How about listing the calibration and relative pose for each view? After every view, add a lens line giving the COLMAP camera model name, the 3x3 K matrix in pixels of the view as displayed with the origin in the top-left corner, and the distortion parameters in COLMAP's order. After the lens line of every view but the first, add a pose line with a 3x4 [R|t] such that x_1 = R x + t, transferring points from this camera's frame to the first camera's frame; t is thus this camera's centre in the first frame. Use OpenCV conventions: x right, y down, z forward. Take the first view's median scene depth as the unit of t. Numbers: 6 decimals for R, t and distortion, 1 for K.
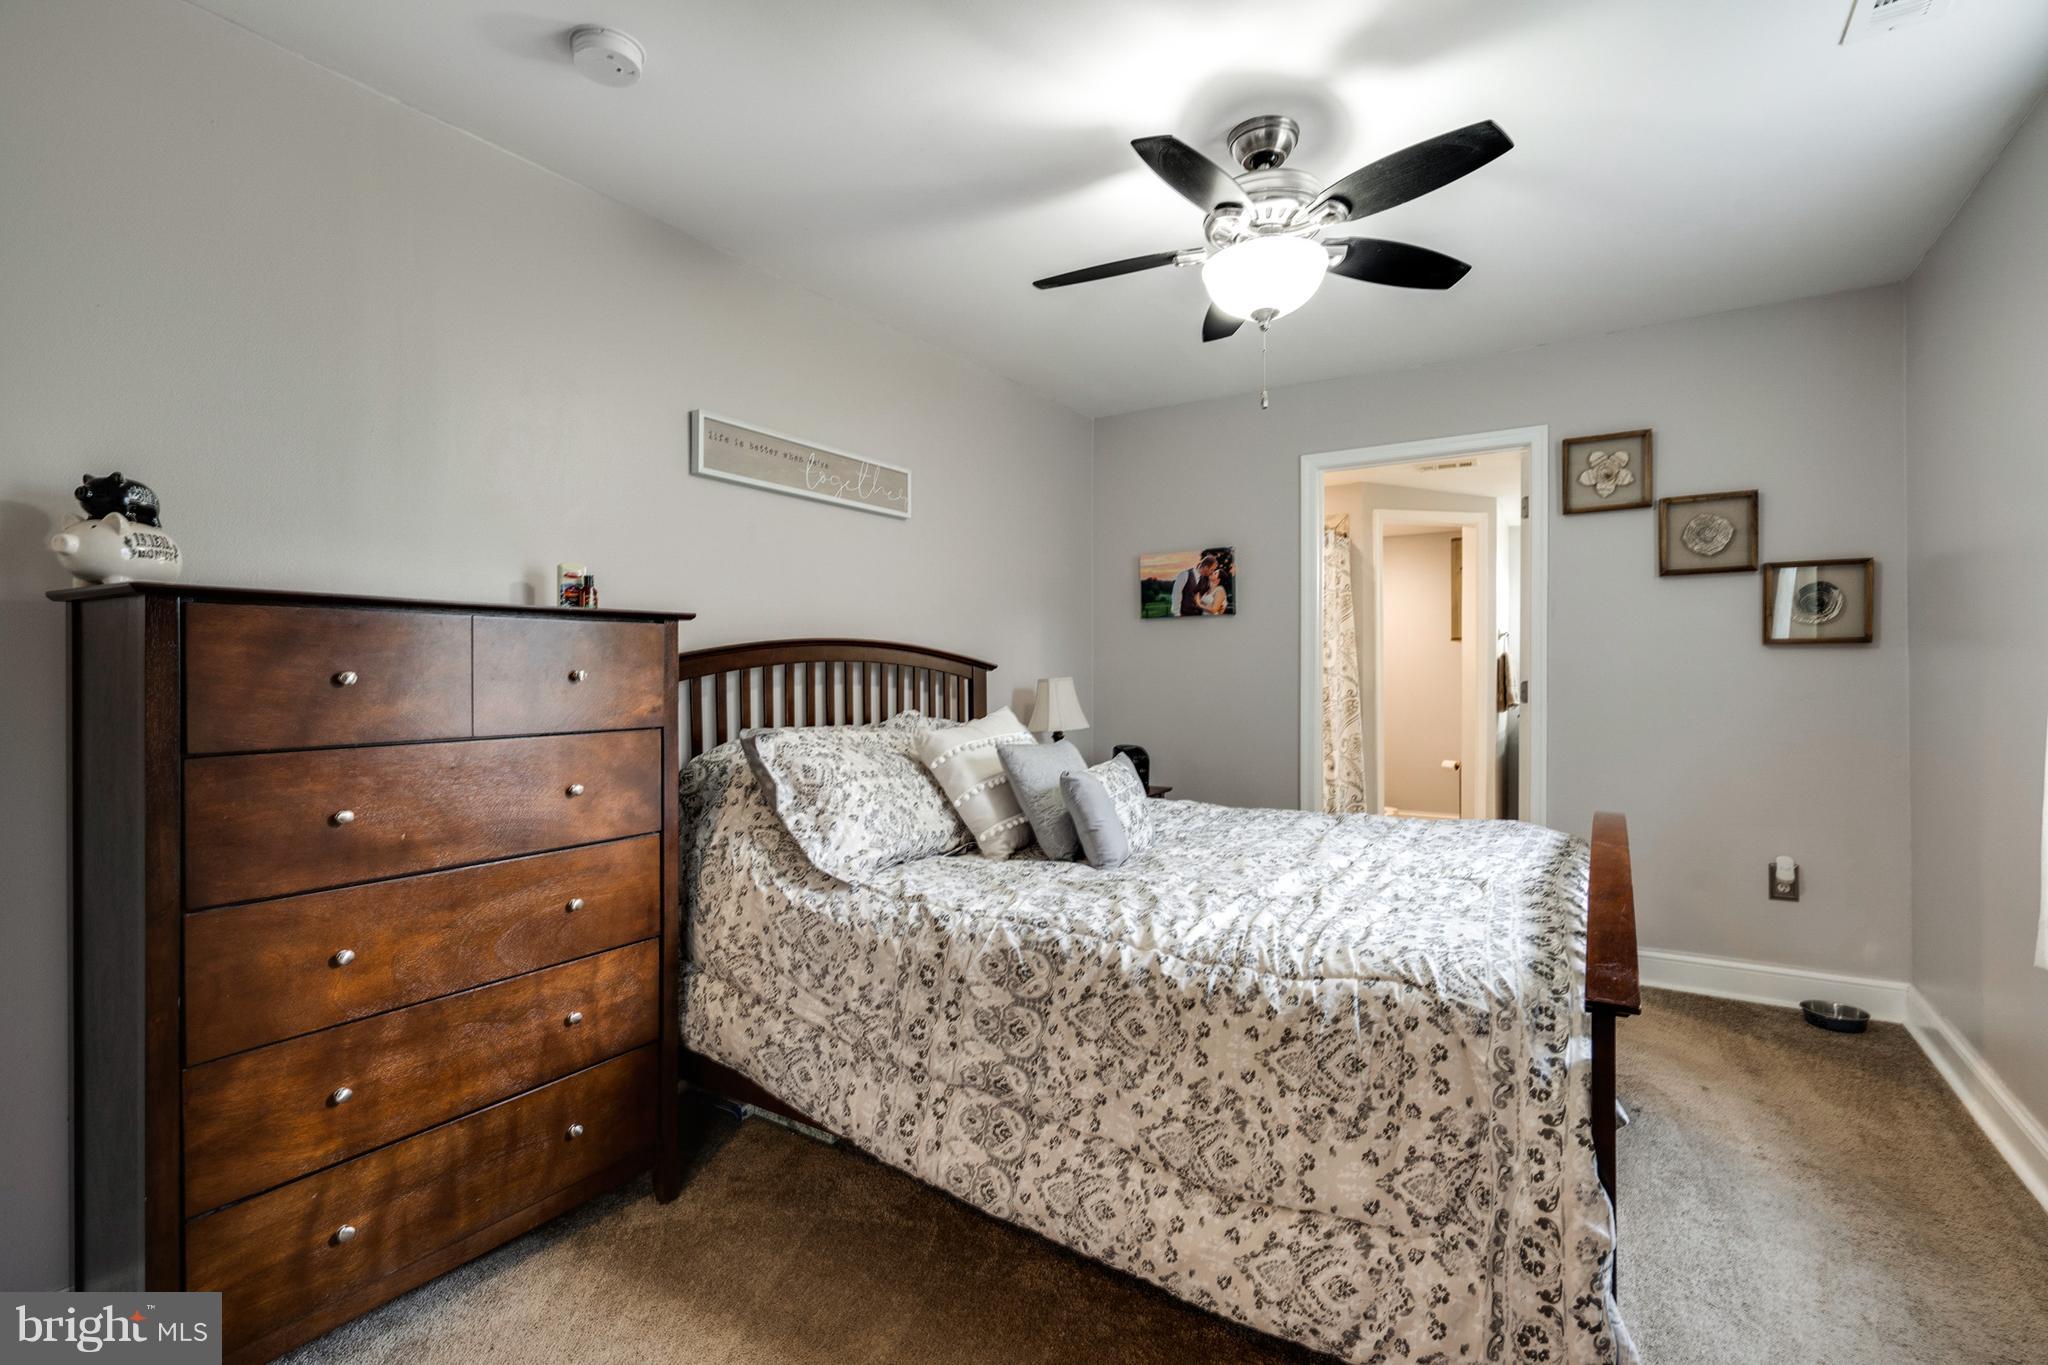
lens RADIAL K [[940.0, 0, 1012.1], [0, 940.0, 682.0], [0, 0, 1]] dist [0.003088, 0.001570]
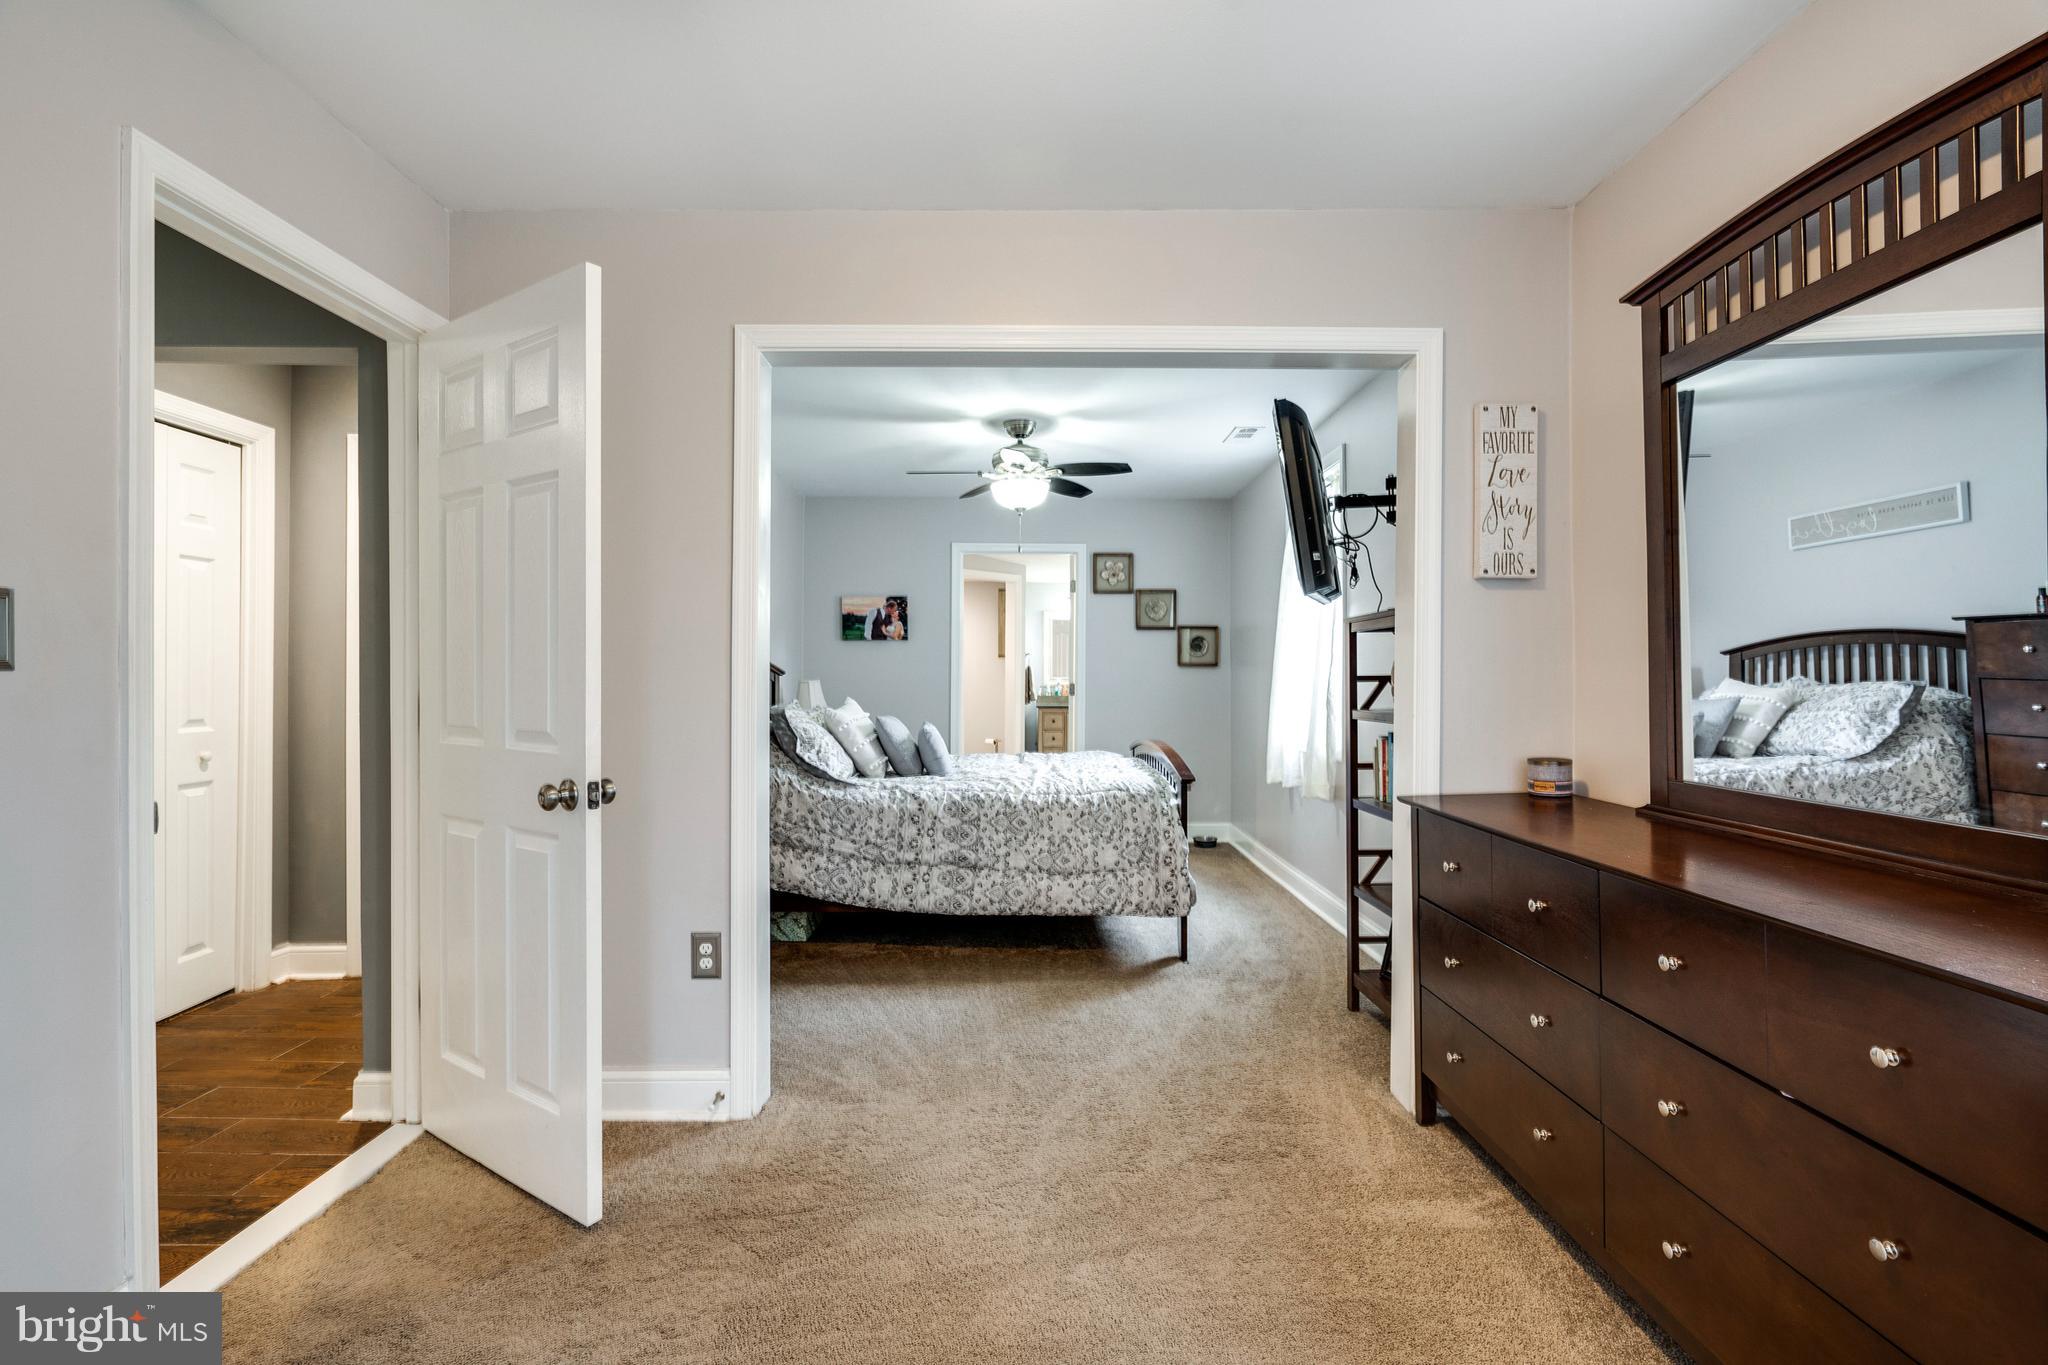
lens RADIAL K [[940.0, 0, 1023.9], [0, 940.0, 682.0], [0, 0, 1]] dist [0.003088, 0.001570]
pose [[0.837993, 0.003219, 0.545671, -0.977179], [-0.000015, 0.999983, -0.005876, 0.013344], [-0.545680, 0.004916, 0.837979, -0.860997]]
